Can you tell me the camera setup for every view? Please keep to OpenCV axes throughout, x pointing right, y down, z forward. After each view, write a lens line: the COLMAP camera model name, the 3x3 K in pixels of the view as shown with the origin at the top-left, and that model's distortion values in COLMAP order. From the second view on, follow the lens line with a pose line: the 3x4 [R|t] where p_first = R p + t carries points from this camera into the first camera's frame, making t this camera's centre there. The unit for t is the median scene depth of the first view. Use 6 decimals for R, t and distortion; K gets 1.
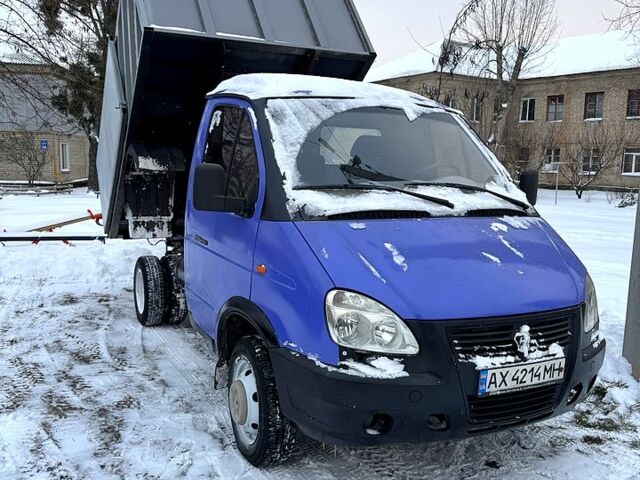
lens RADIAL K [[618.7, 0, 320.0], [0, 618.7, 240.0], [0, 0, 1]] dist [0.013635, -0.017580]
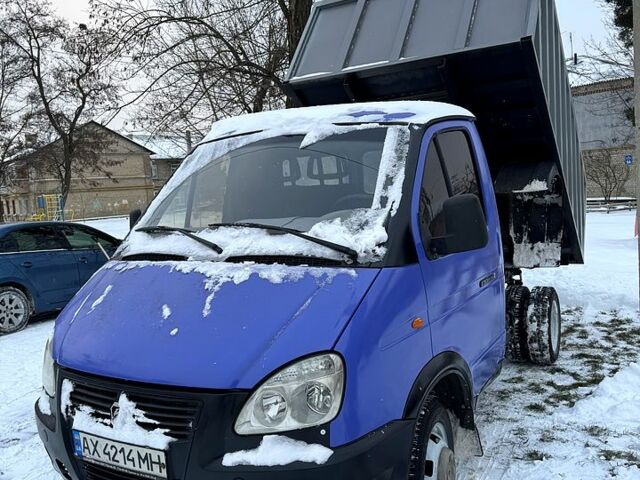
lens RADIAL K [[618.7, 0, 320.0], [0, 618.7, 240.0], [0, 0, 1]] dist [0.013635, -0.017580]
pose [[0.534919, 0.018328, -0.844705, 1.177257], [-0.036192, 0.999344, -0.001236, -0.085328], [0.844128, 0.031233, 0.535231, 0.751150]]
